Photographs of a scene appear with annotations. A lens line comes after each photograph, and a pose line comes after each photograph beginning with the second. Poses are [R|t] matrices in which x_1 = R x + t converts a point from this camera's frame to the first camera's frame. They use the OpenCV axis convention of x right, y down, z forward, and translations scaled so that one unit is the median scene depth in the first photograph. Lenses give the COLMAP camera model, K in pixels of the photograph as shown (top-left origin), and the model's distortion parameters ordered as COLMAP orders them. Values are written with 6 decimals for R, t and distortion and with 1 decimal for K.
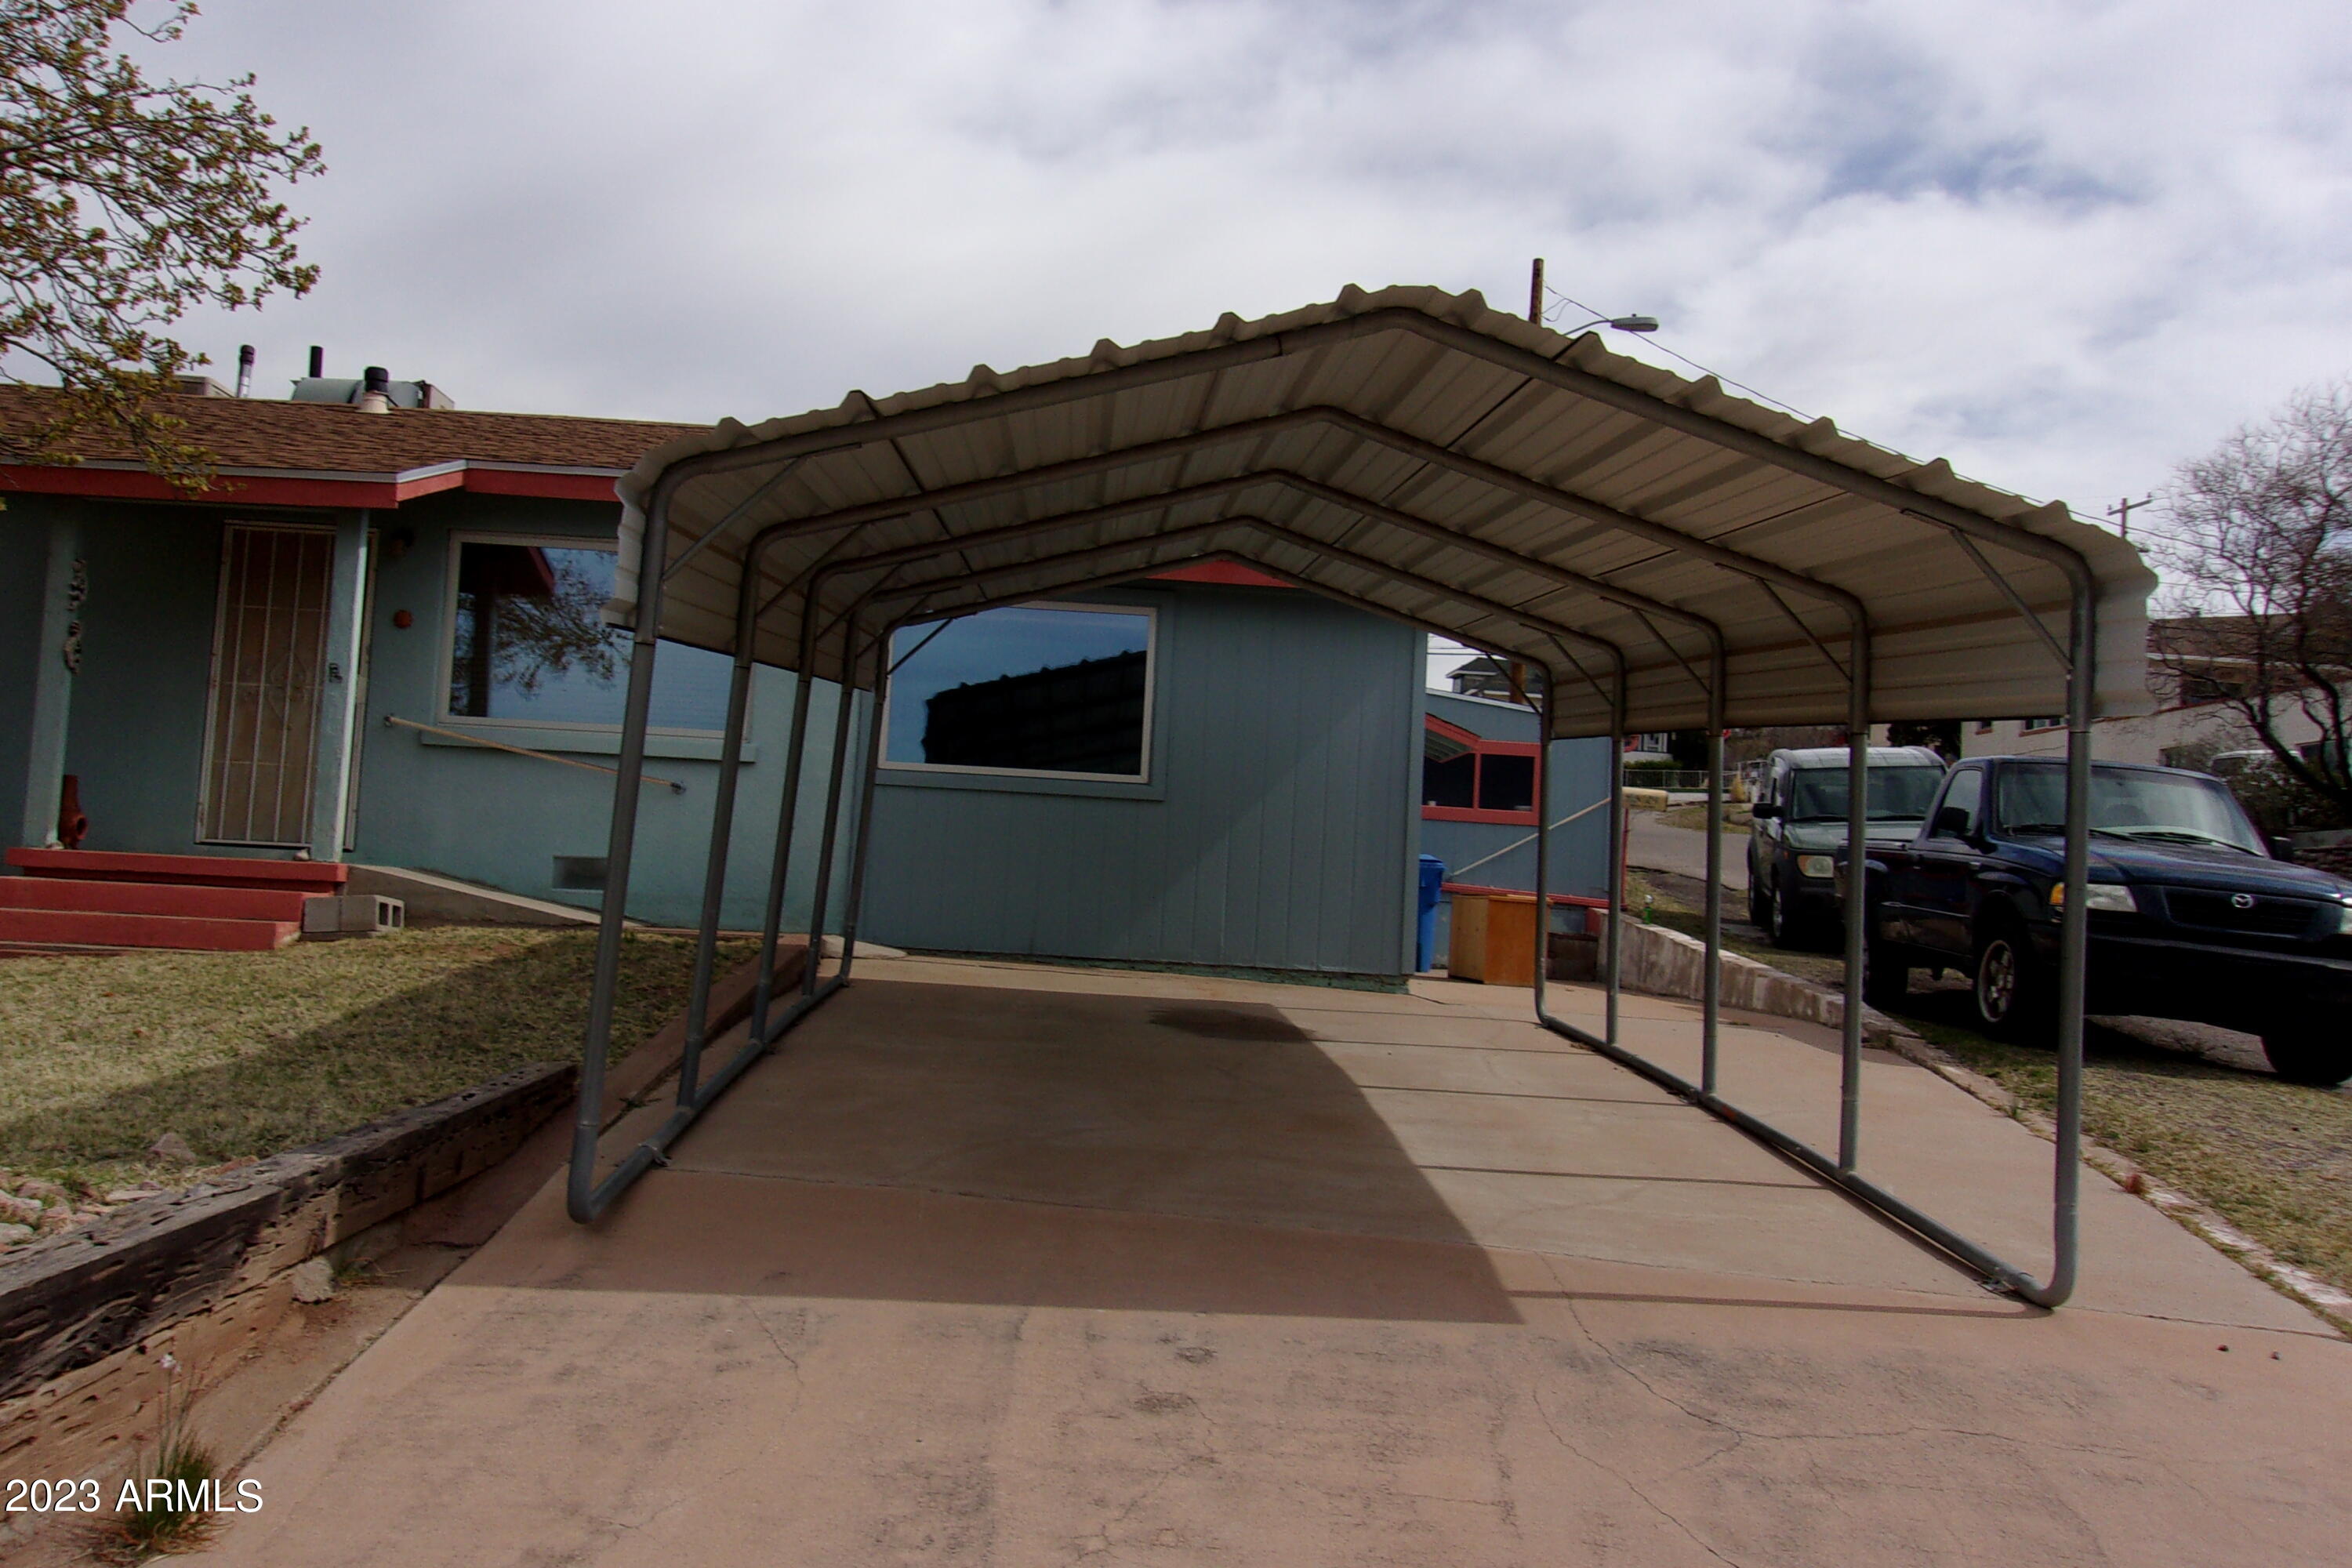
lens RADIAL K [[1846.7, 0, 1159.4], [0, 1846.7, 775.4], [0, 0, 1]] dist [-0.009999, 0.006218]
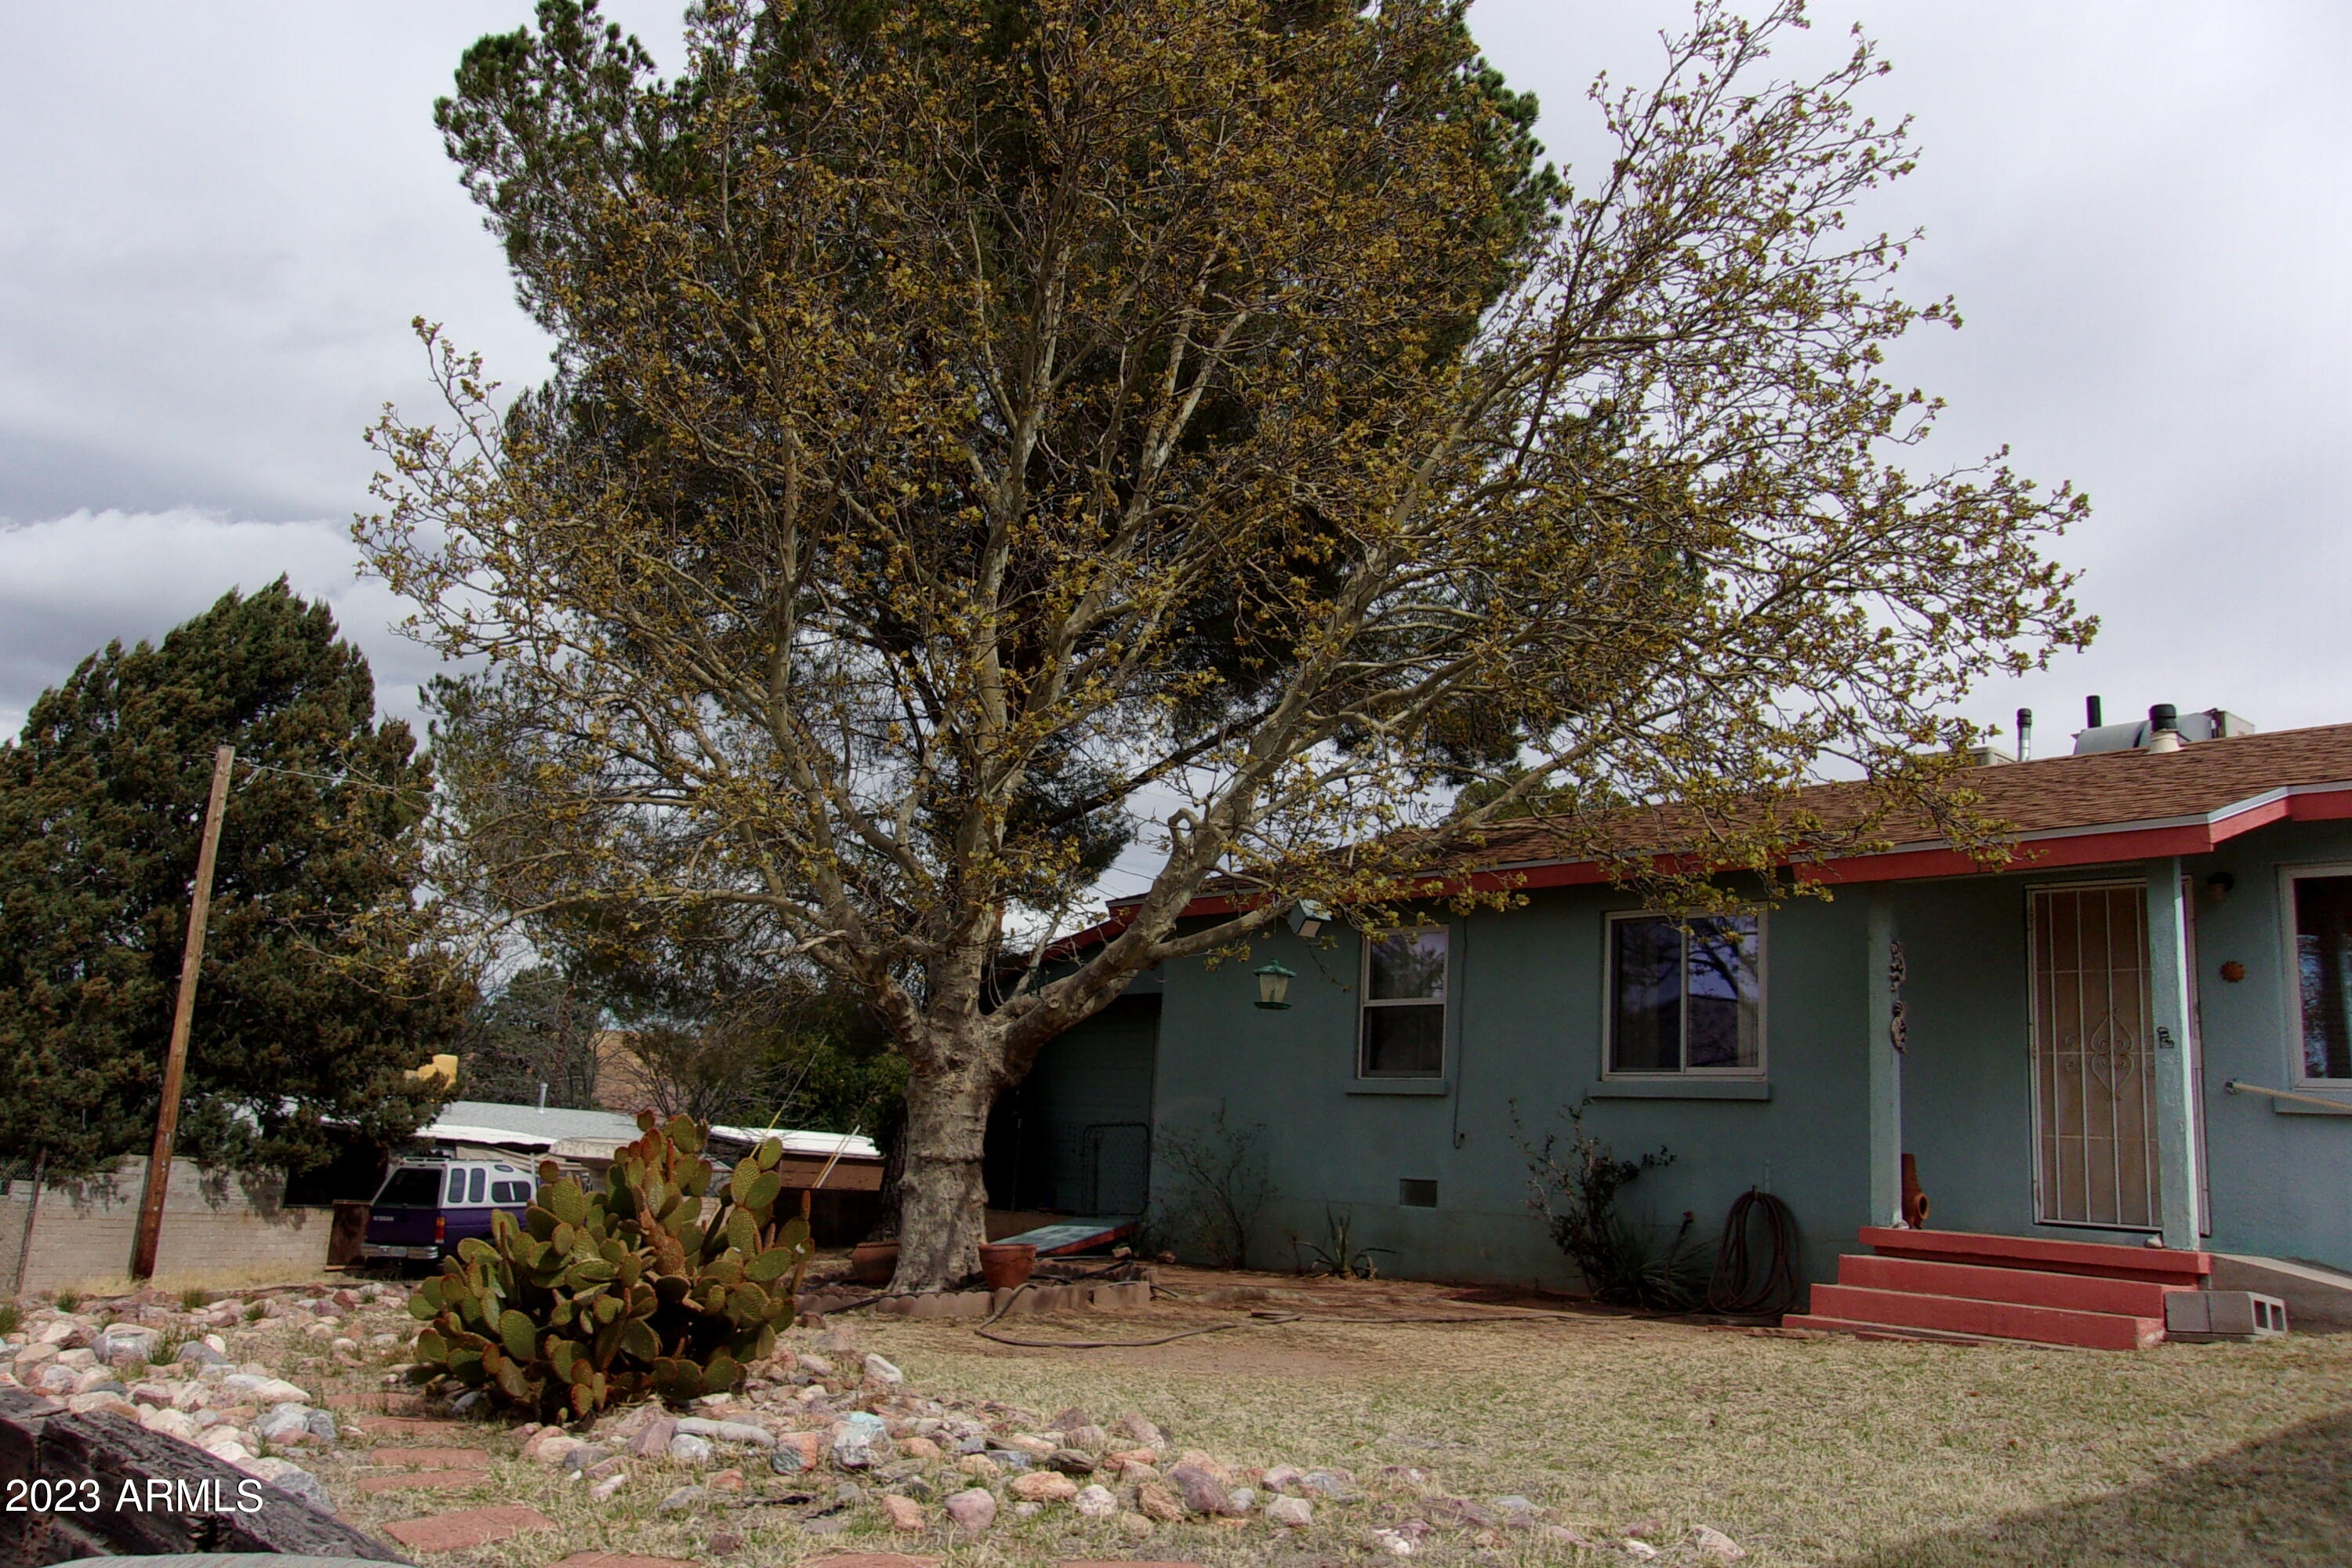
lens RADIAL K [[1846.7, 0, 1158.5], [0, 1846.7, 761.4], [0, 0, 1]] dist [-0.009999, 0.006218]
pose [[0.618666, -0.172200, -0.766551, -0.034941], [0.017990, 0.978534, -0.205301, -0.012328], [0.785448, 0.113222, 0.608483, 0.036898]]
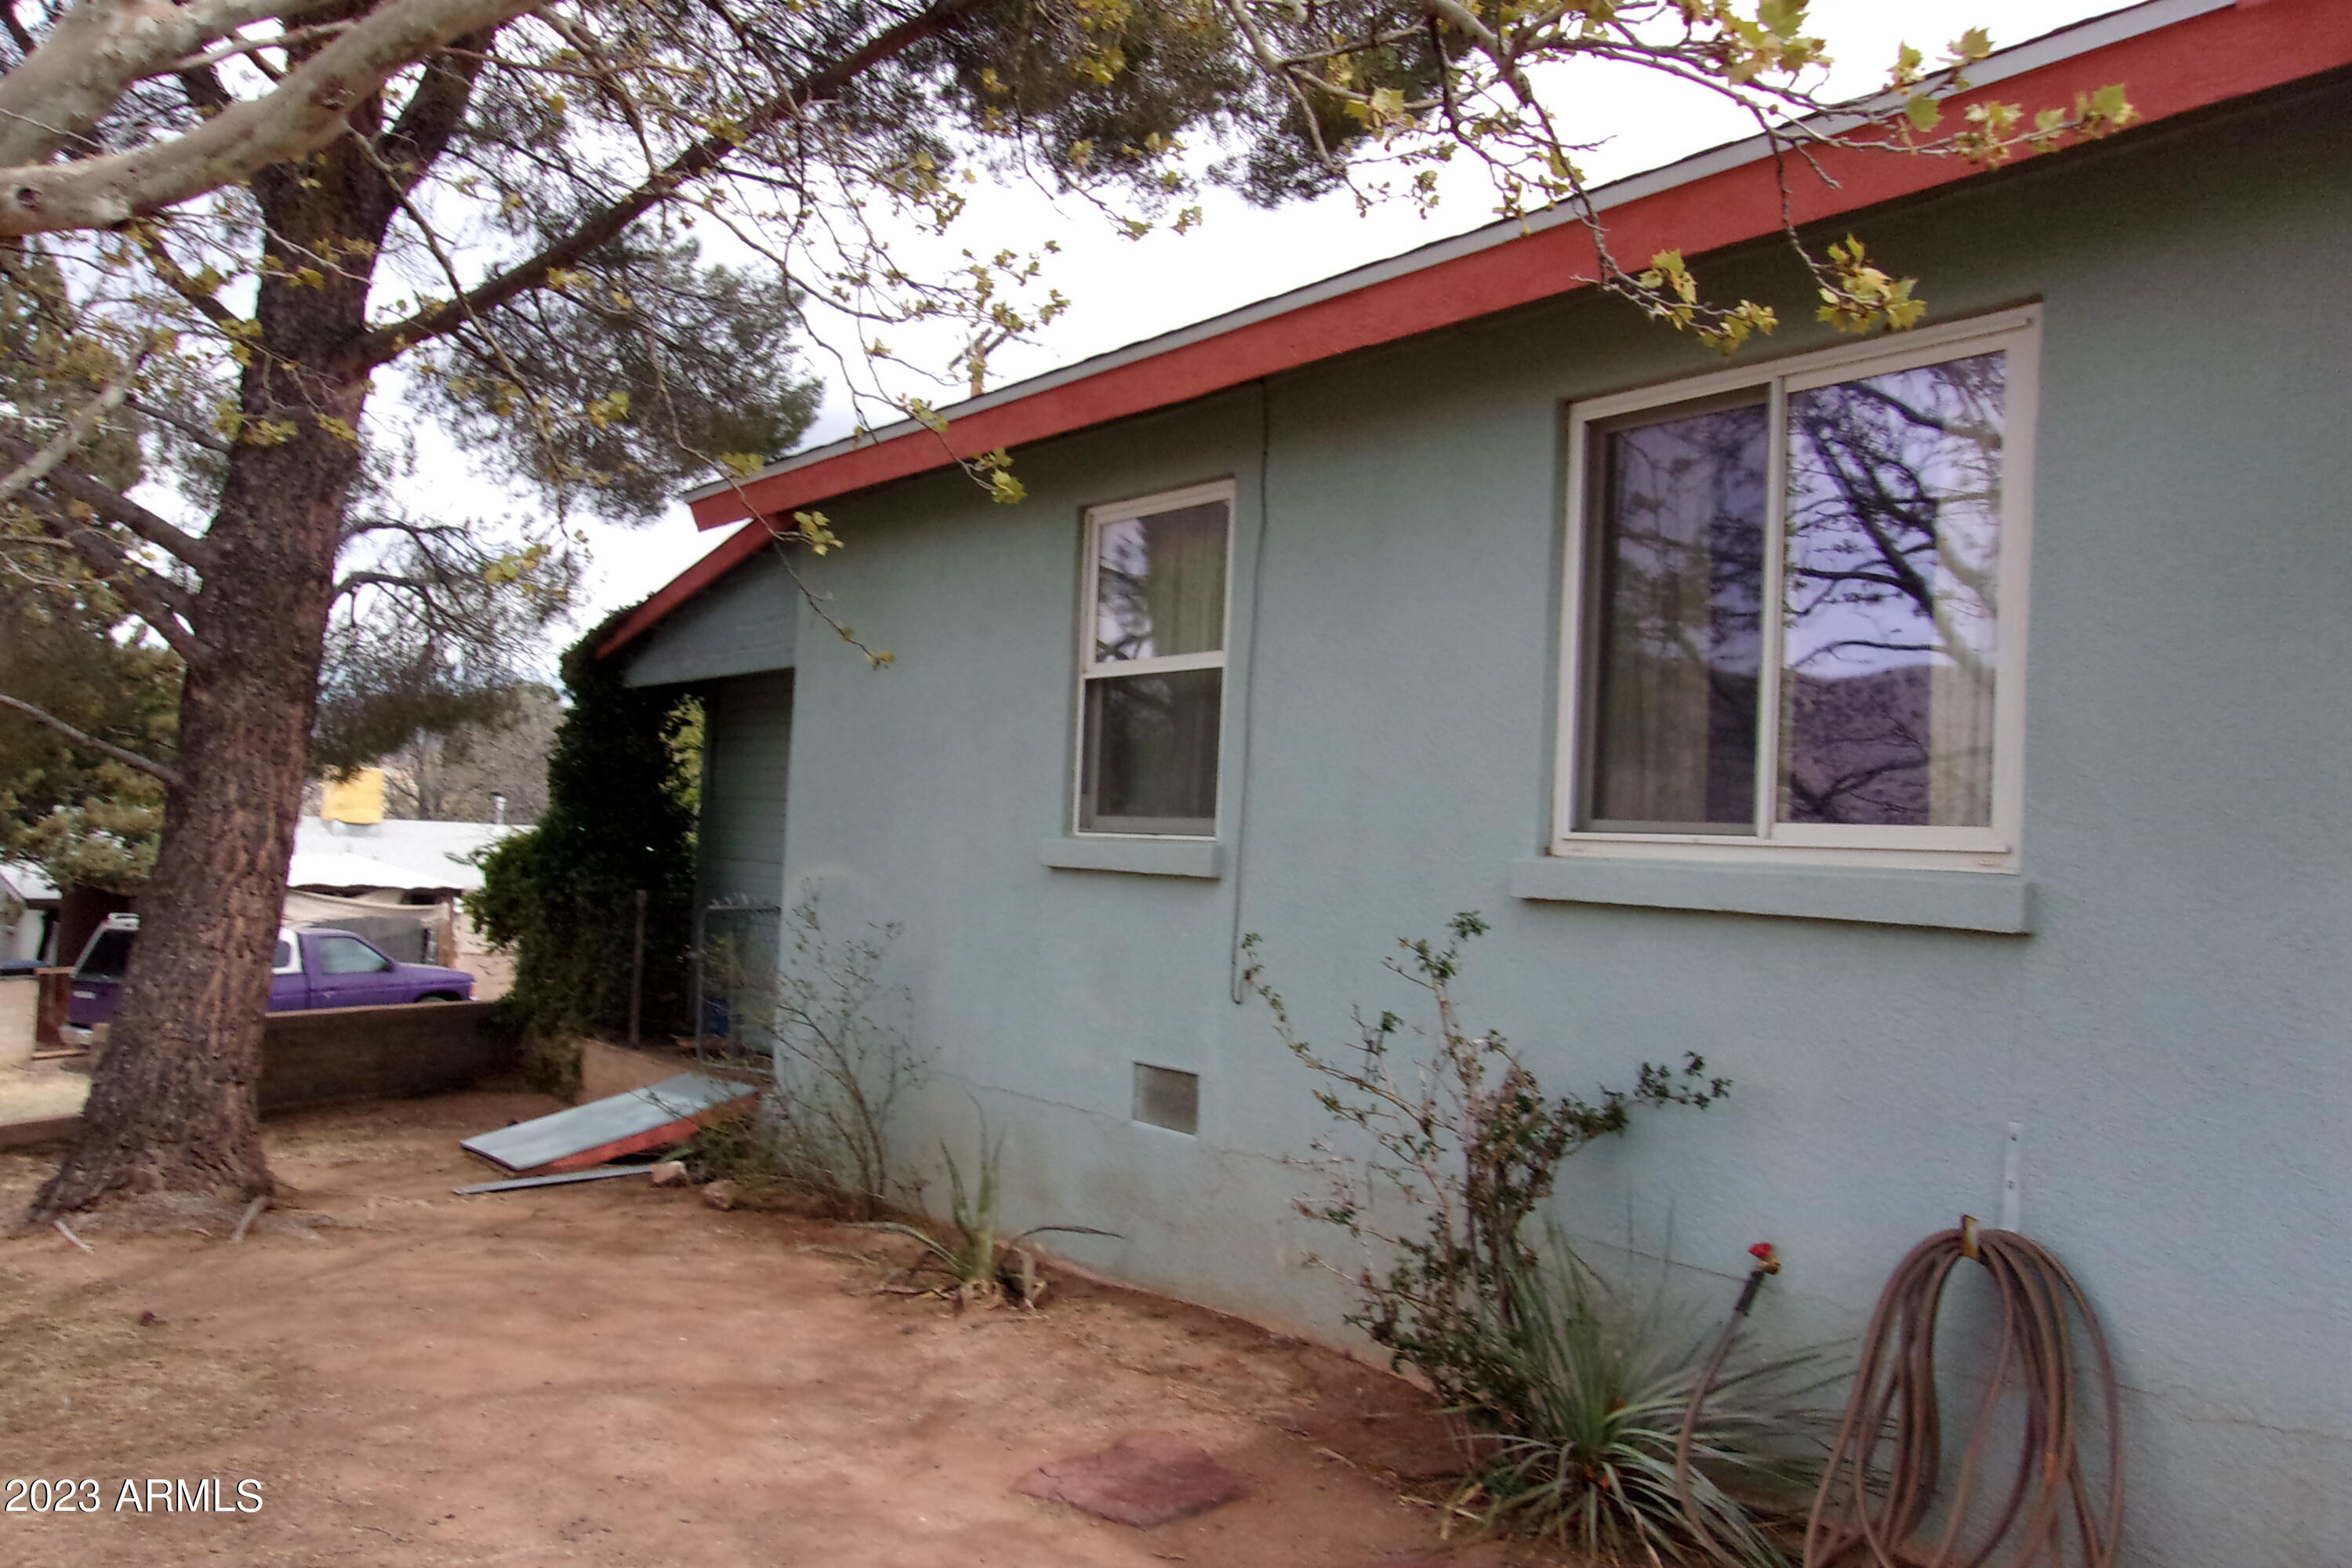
lens RADIAL K [[1846.7, 0, 1175.7], [0, 1846.7, 783.4], [0, 0, 1]] dist [-0.009999, 0.006218]
pose [[0.538698, -0.043939, -0.841353, -0.586847], [0.039113, 0.998867, -0.027122, -0.069326], [0.841591, -0.018297, 0.539806, 0.850305]]
